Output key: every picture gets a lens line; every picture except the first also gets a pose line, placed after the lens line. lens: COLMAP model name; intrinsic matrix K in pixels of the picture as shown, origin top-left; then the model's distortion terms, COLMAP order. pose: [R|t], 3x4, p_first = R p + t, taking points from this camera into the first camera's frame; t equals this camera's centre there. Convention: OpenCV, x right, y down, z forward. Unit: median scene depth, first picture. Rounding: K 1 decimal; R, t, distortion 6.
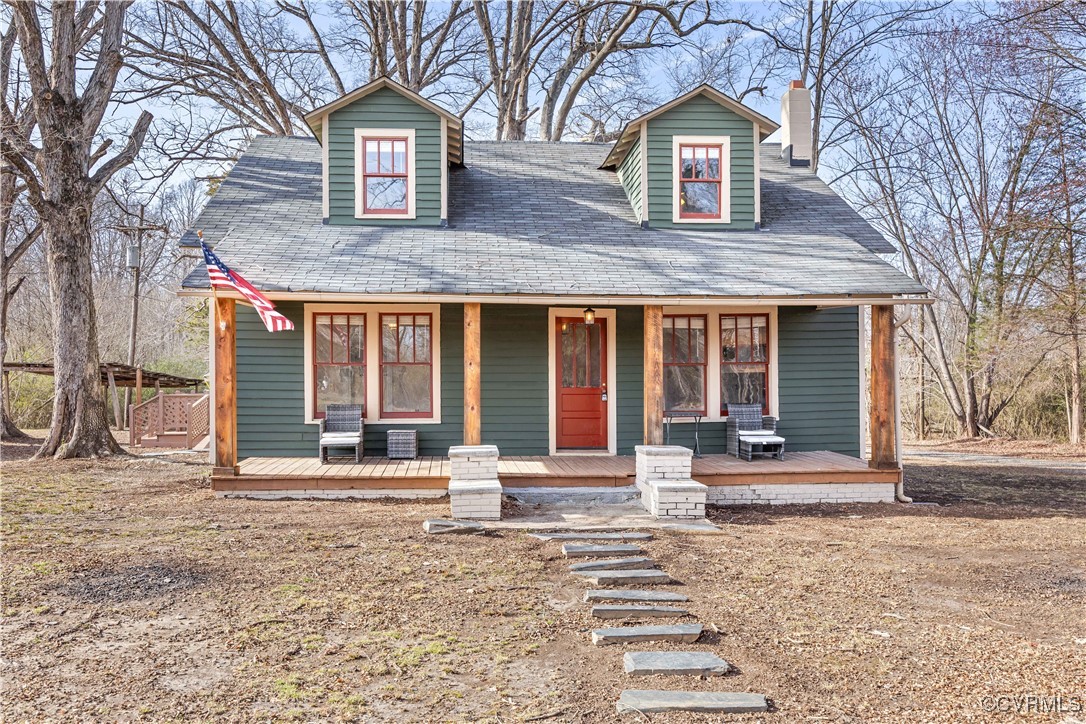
lens RADIAL K [[855.4, 0, 535.7], [0, 855.4, 381.2], [0, 0, 1]] dist [-0.001269, -0.000162]
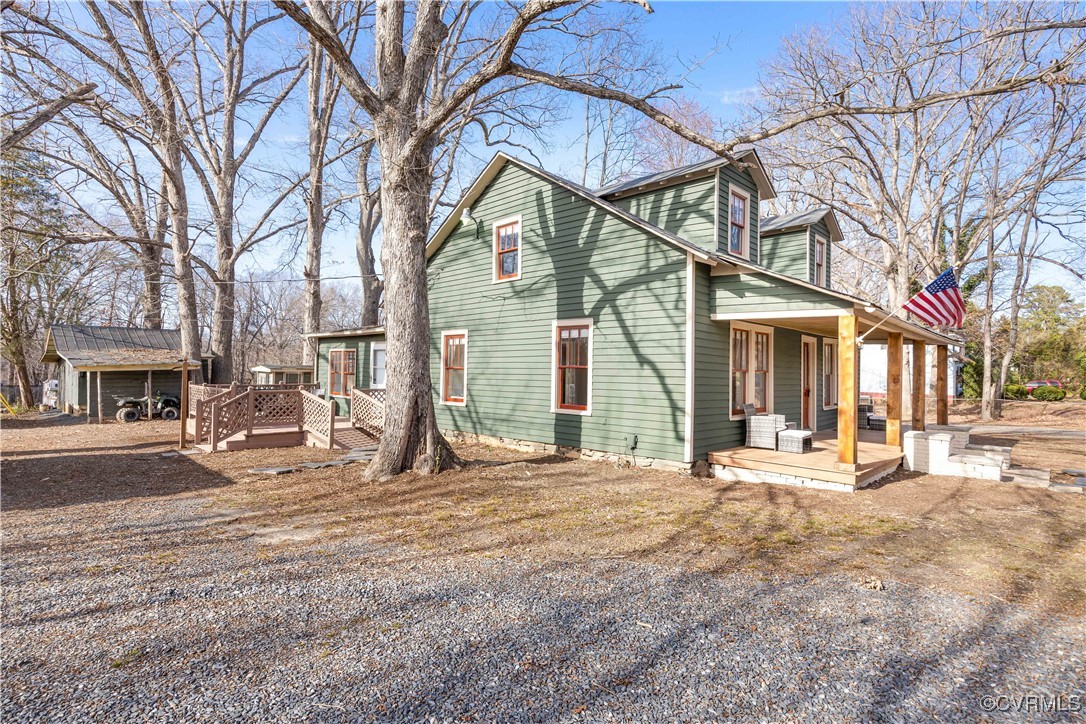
lens RADIAL K [[518.9, 0, 543.0], [0, 518.9, 362.0], [0, 0, 1]] dist [0.003302, 0.000342]
pose [[0.719345, 0.007784, 0.694609, -0.931276], [-0.002066, 0.999957, -0.009066, -0.019610], [-0.694650, 0.005087, 0.719330, 0.622237]]
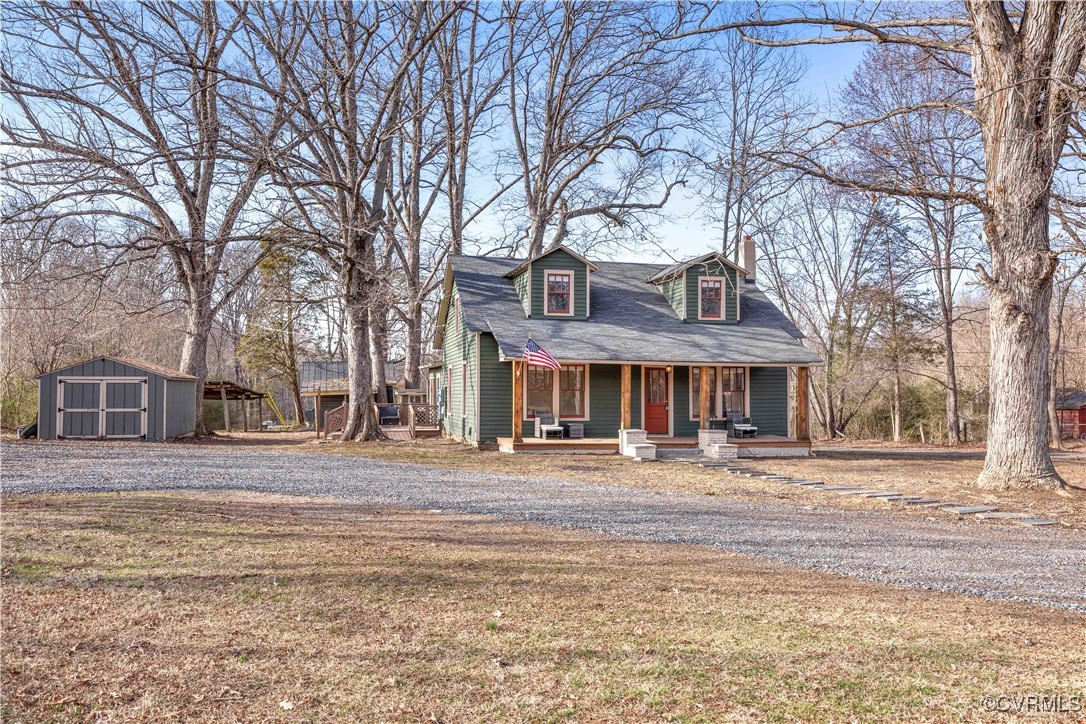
lens RADIAL K [[861.8, 0, 543.0], [0, 861.8, 362.0], [0, 0, 1]] dist [-0.003444, 0.000134]
pose [[0.987277, 0.012800, 0.158496, -0.502852], [-0.006869, 0.999257, -0.037912, -0.009306], [-0.158864, 0.036341, 0.986631, -0.897811]]
